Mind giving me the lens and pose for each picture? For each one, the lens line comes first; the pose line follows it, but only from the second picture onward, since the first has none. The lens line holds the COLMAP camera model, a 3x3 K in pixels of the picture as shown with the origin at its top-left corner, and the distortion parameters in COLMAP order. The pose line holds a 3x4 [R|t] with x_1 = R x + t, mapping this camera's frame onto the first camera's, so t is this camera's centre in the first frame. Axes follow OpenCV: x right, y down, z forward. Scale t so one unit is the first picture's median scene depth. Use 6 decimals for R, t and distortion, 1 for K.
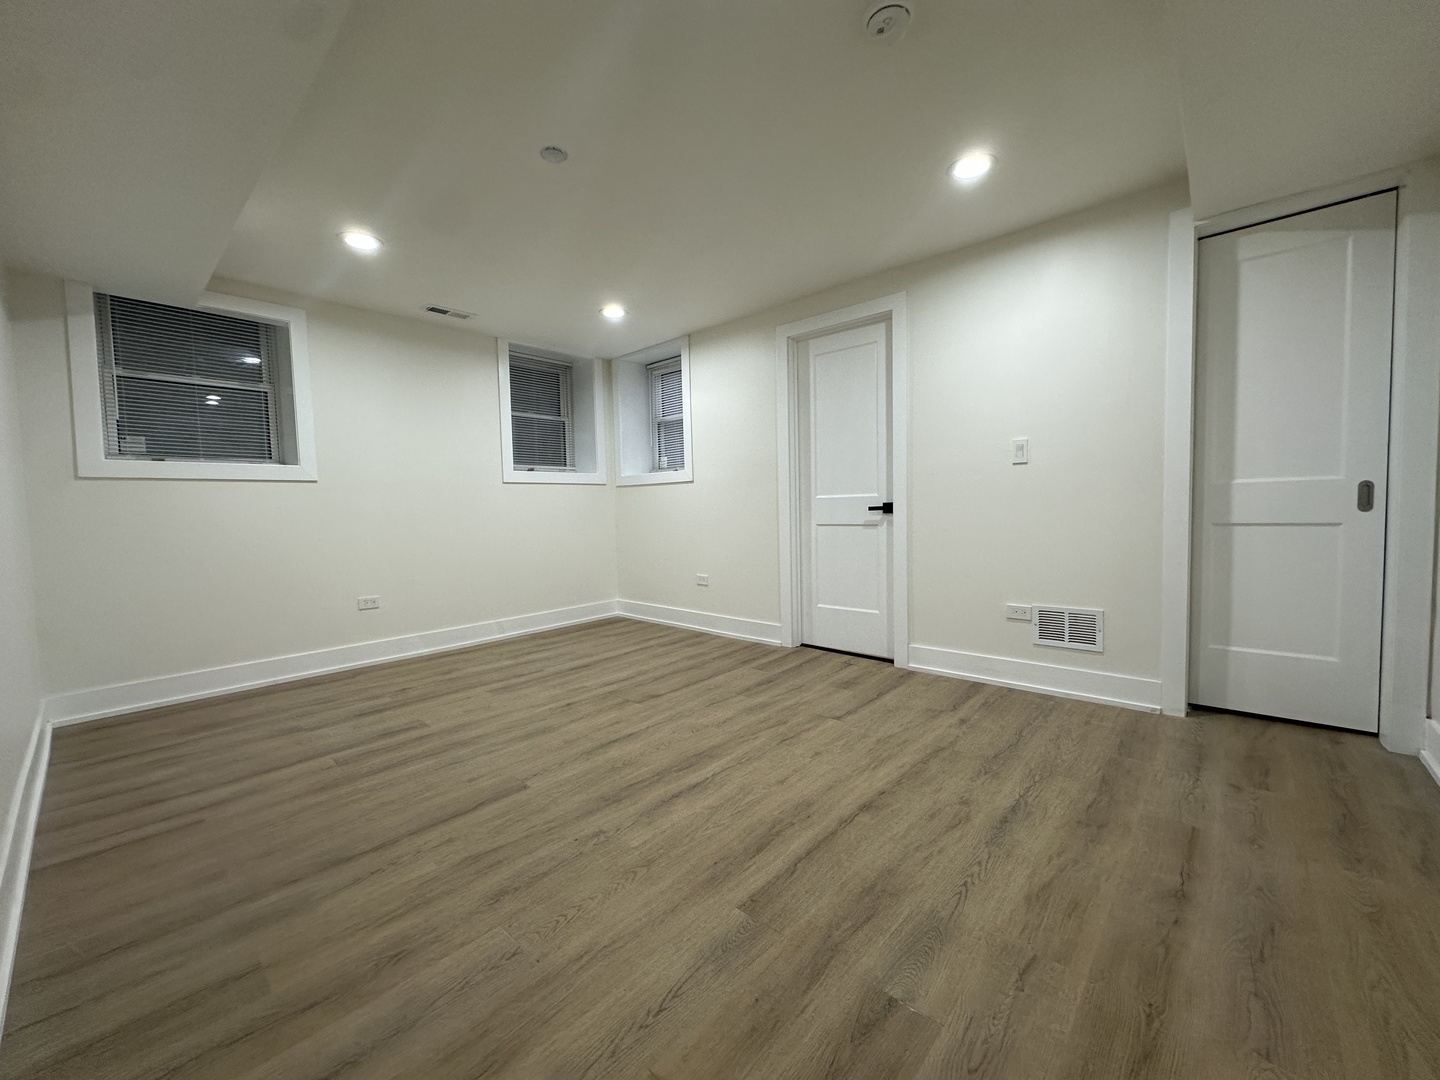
lens RADIAL K [[572.4, 0, 720.0], [0, 572.4, 540.0], [0, 0, 1]] dist [0.001246, 0.000159]
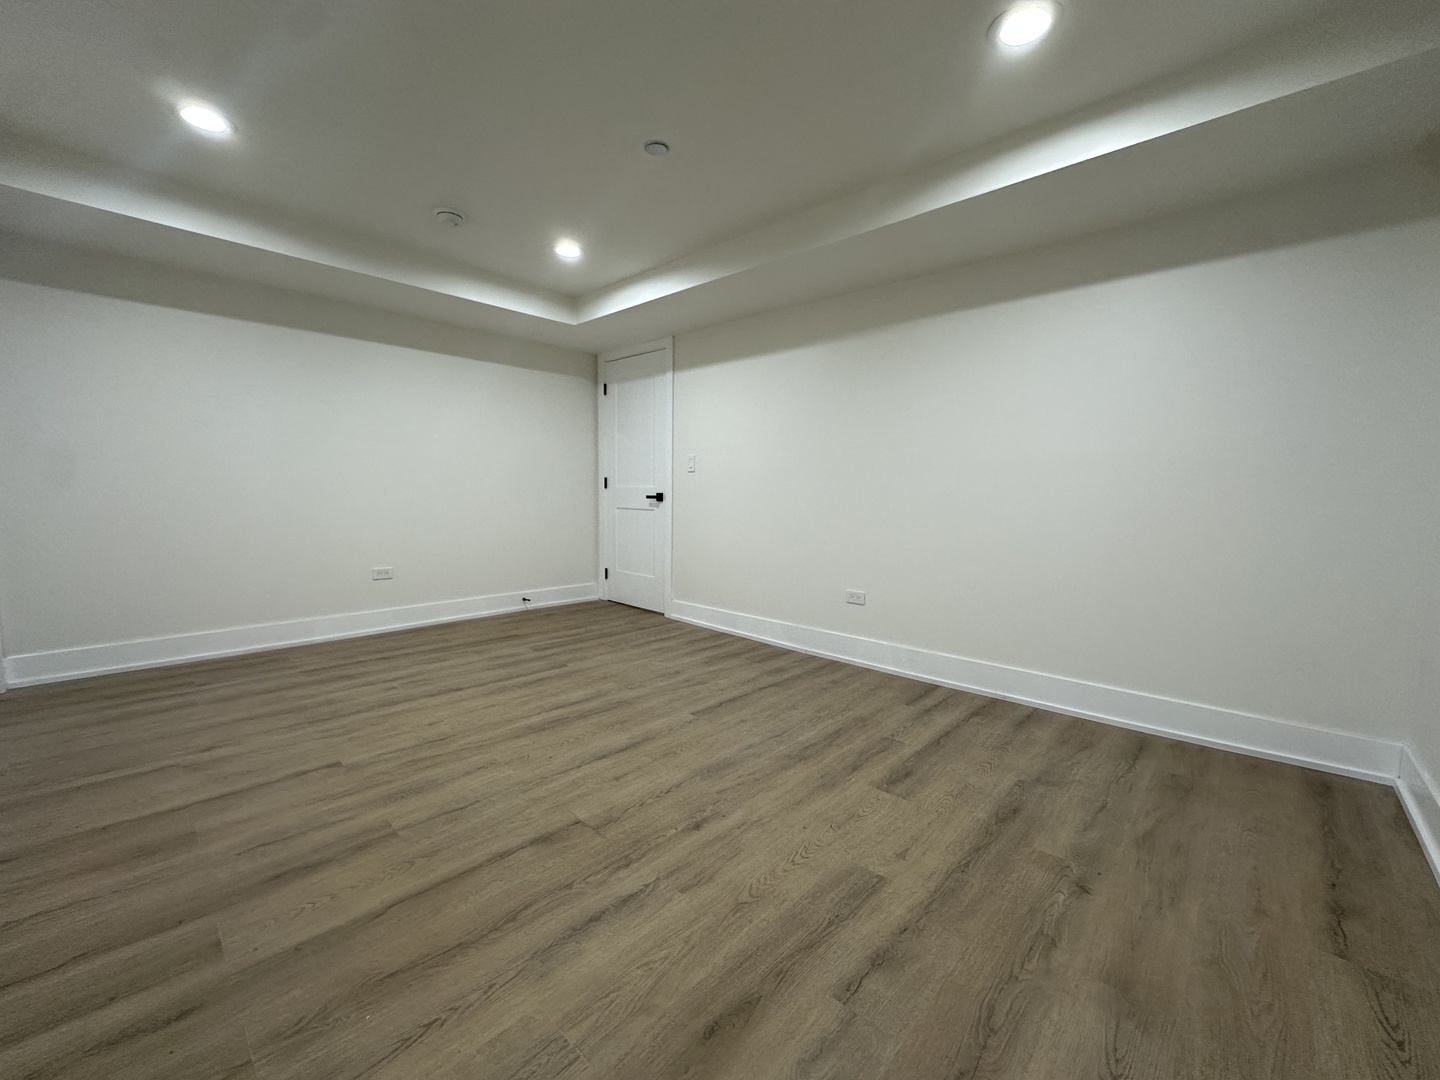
lens RADIAL K [[581.2, 0, 720.0], [0, 581.2, 540.0], [0, 0, 1]] dist [0.000266, -0.000071]
pose [[-0.999662, 0.010168, 0.023925, -0.384204], [0.013563, 0.989139, 0.146357, -0.112447], [-0.022177, 0.146632, -0.988942, 1.948979]]
